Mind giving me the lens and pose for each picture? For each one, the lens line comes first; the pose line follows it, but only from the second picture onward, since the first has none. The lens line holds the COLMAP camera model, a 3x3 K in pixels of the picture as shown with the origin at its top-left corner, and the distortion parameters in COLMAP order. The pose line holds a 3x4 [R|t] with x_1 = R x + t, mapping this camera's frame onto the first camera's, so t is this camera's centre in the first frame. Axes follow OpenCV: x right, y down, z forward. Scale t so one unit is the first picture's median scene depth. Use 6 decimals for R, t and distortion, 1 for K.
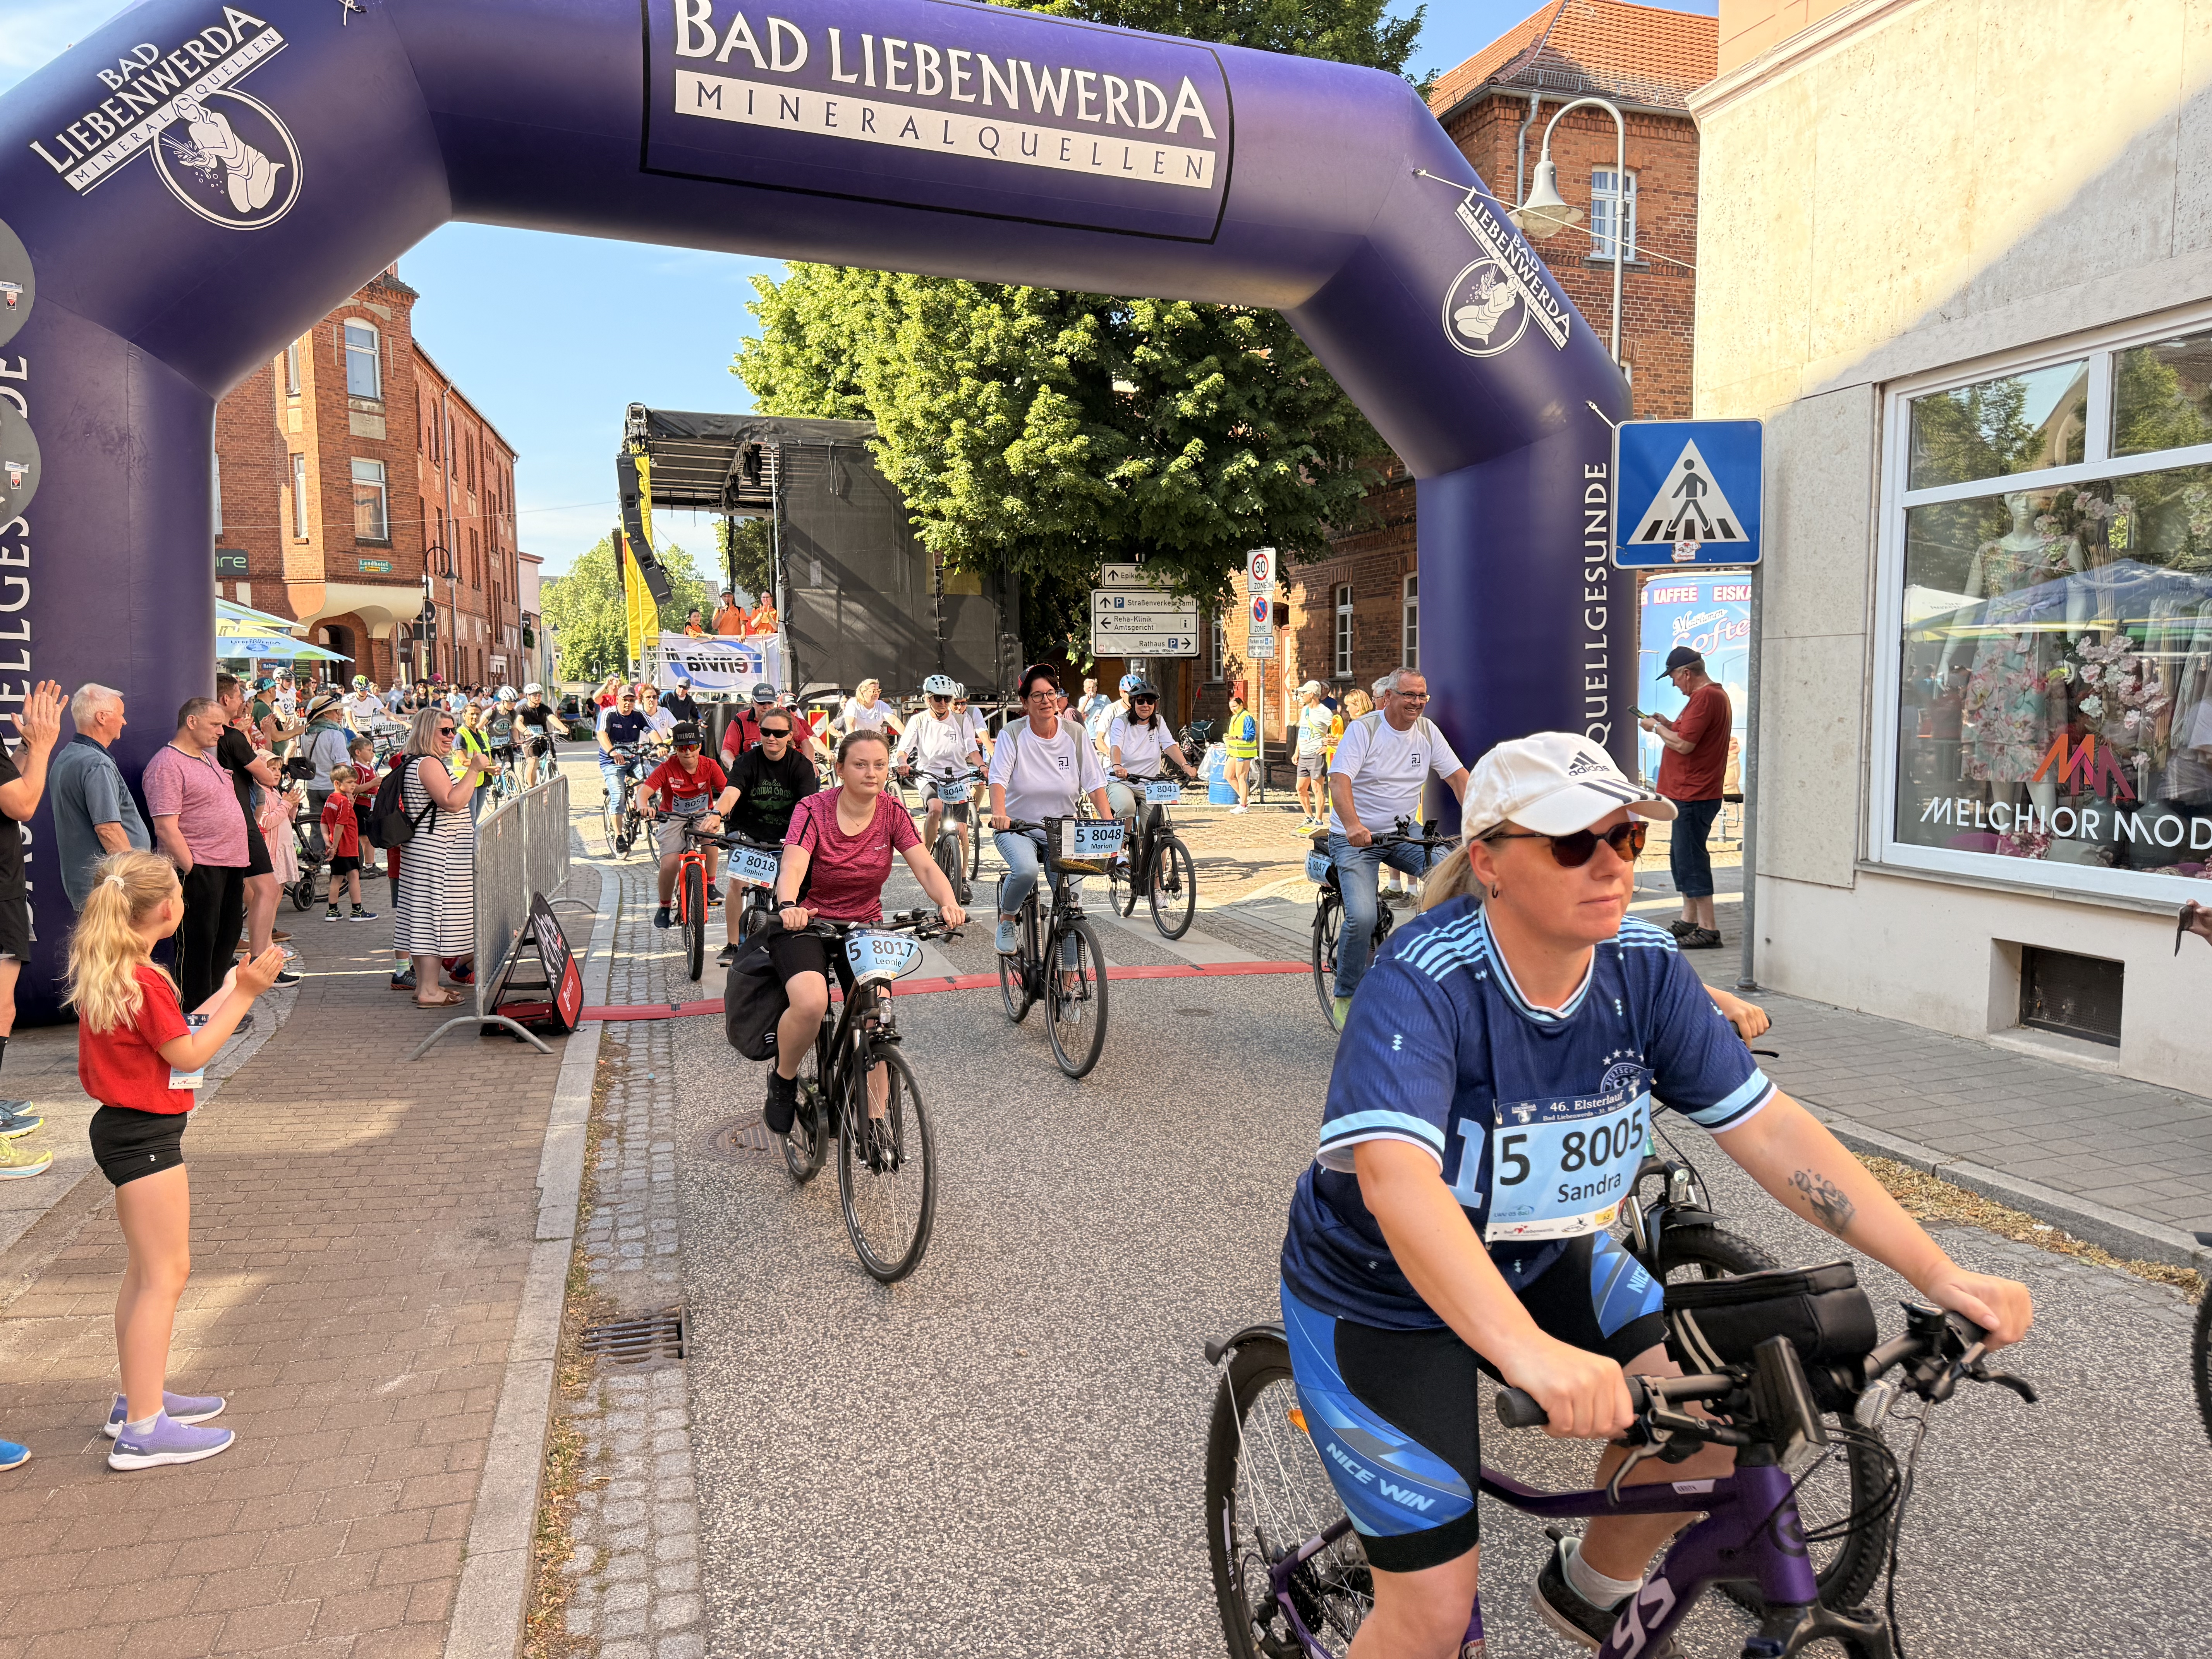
lens RADIAL K [[1663.7, 0, 1077.7], [0, 1663.7, 844.3], [0, 0, 1]] dist [0.017209, -0.023126]
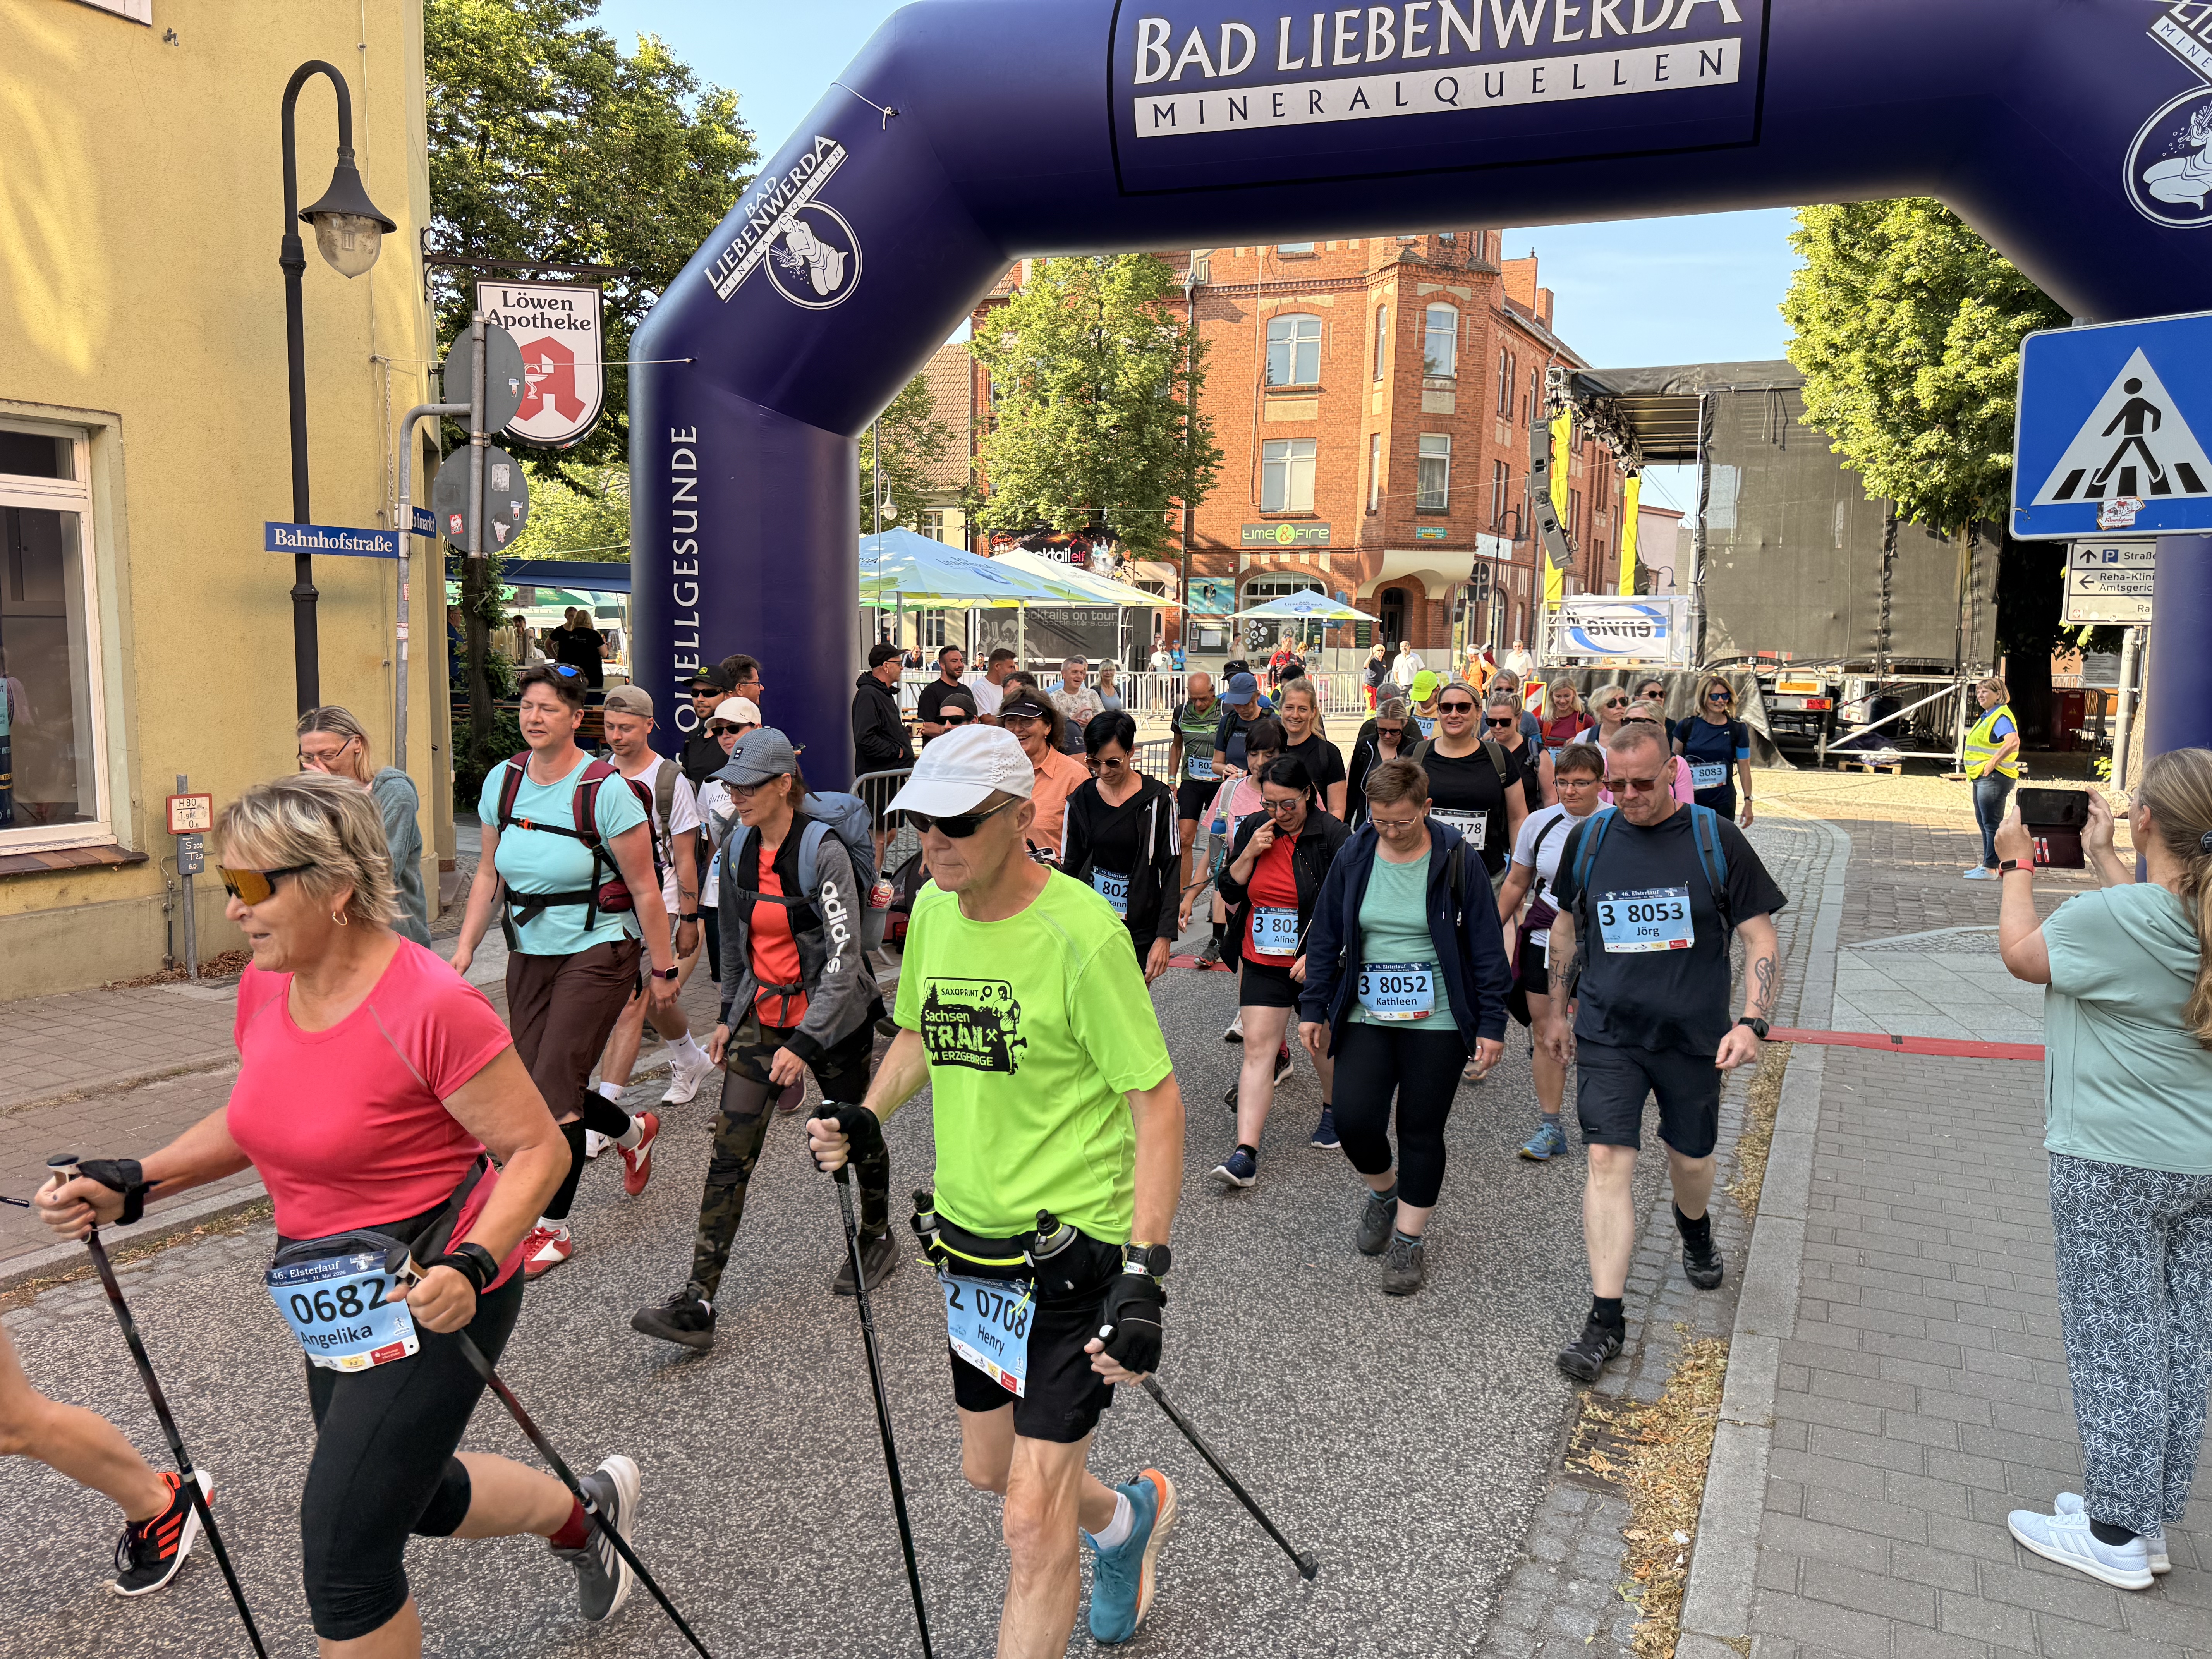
lens RADIAL K [[1665.7, 0, 1101.4], [0, 1665.7, 830.5], [0, 0, 1]] dist [0.011977, -0.018131]
pose [[0.711519, 0.092996, -0.696486, 0.500506], [-0.074820, 0.995595, 0.056499, -0.048650], [0.698672, 0.011911, 0.715343, 0.202561]]
